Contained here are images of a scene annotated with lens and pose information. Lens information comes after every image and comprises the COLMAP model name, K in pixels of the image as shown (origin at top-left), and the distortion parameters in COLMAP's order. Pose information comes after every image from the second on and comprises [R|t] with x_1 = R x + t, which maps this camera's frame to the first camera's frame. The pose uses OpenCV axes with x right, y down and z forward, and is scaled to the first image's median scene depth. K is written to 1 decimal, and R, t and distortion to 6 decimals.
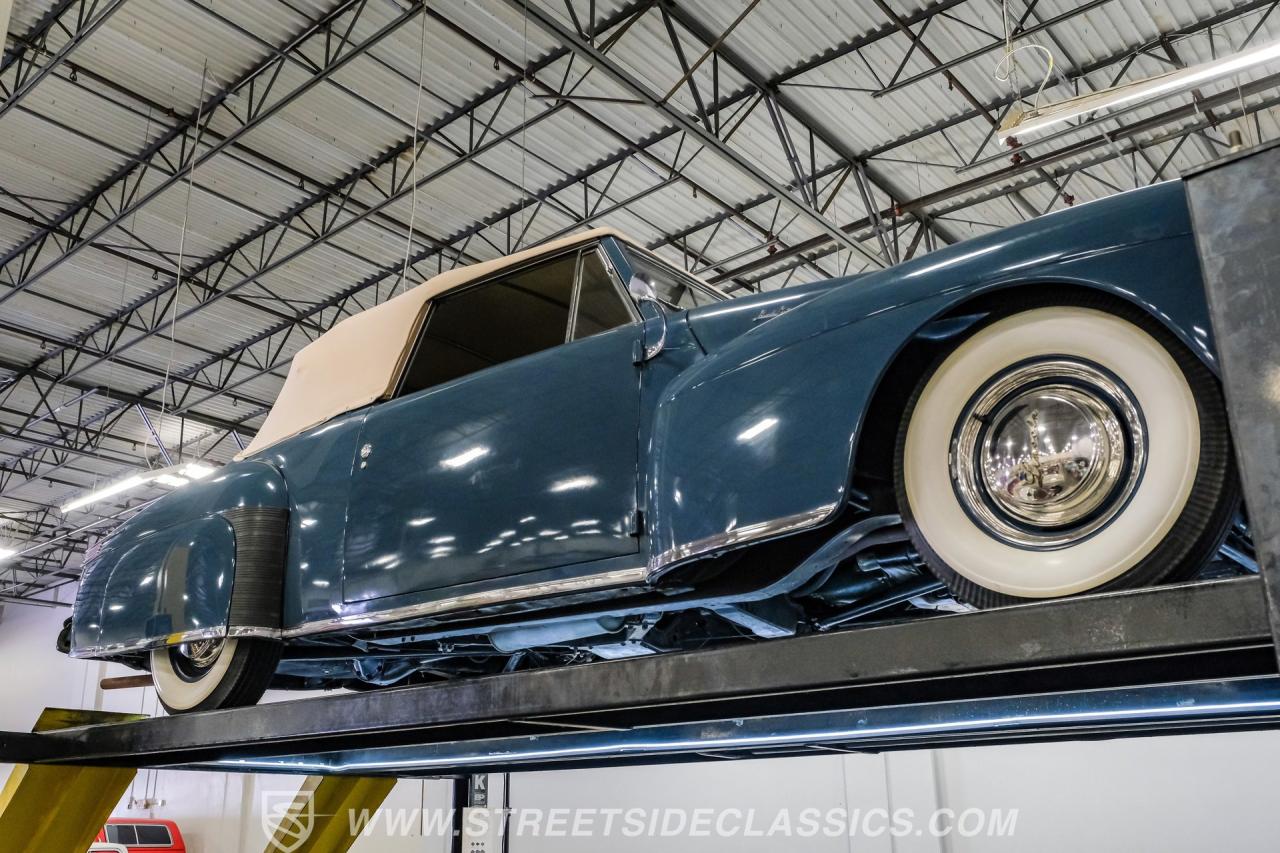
lens RADIAL K [[1172.6, 0, 621.0], [0, 1172.6, 430.1], [0, 0, 1]] dist [-0.007395, 0.006740]
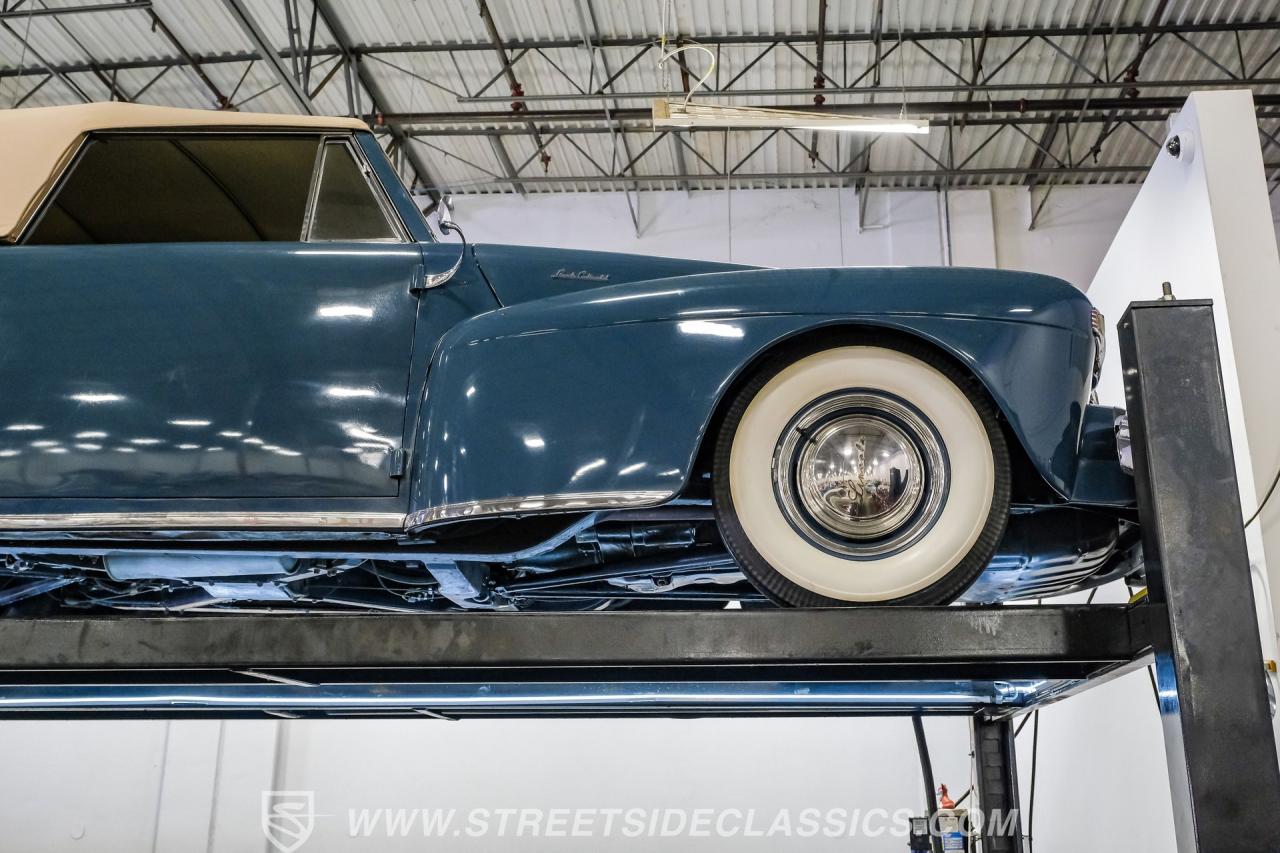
lens RADIAL K [[1316.4, 0, 701.2], [0, 1316.4, 361.7], [0, 0, 1]] dist [-0.014255, 0.009611]
pose [[0.808895, 0.194167, 0.554967, -0.106797], [-0.197867, 0.978739, -0.054031, 0.002708], [-0.553659, -0.066104, 0.830116, 0.006223]]
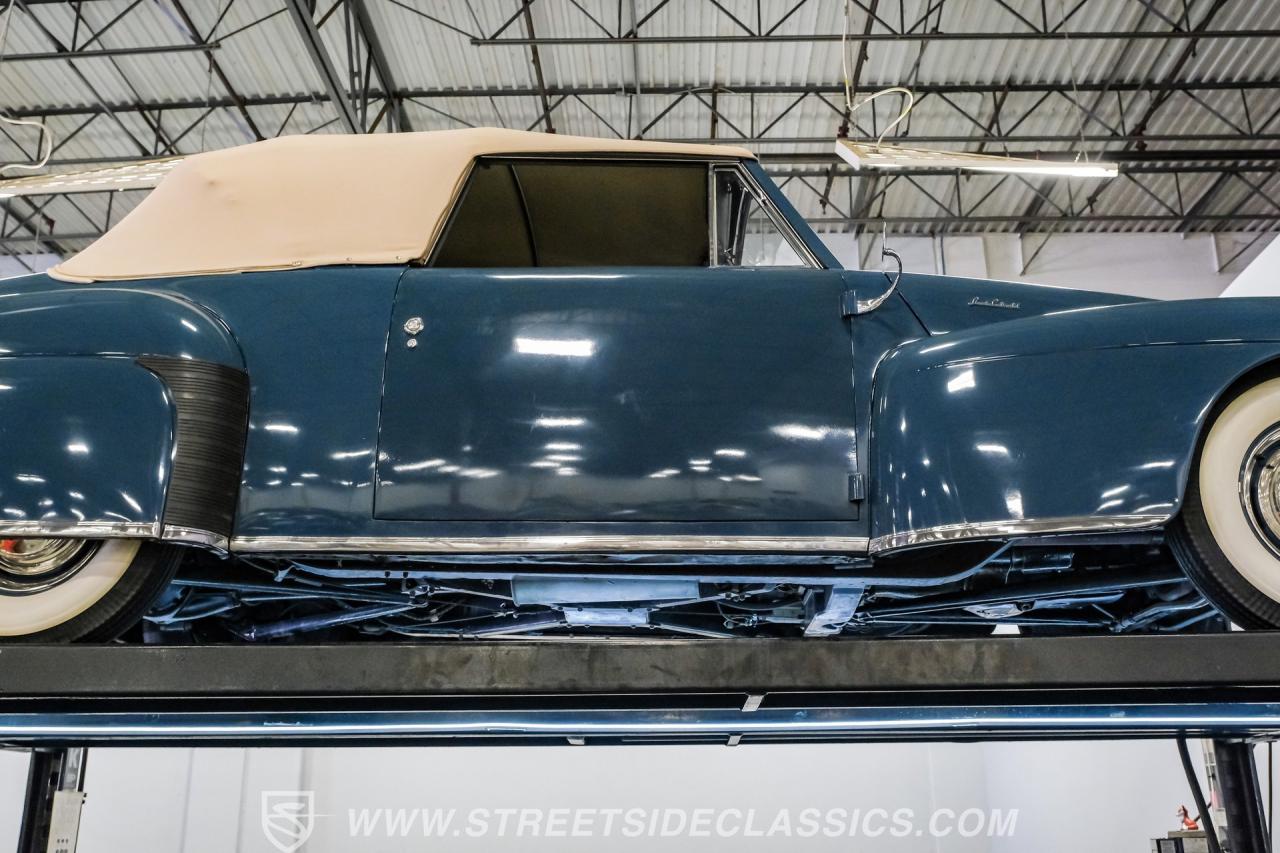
lens RADIAL K [[1263.6, 0, 639.0], [0, 1263.6, 369.8], [0, 0, 1]] dist [-0.030830, 0.019836]
pose [[0.787316, 0.213926, 0.578246, -0.199546], [-0.201868, 0.975622, -0.086082, 0.030333], [-0.582565, -0.048956, 0.811308, 0.084415]]
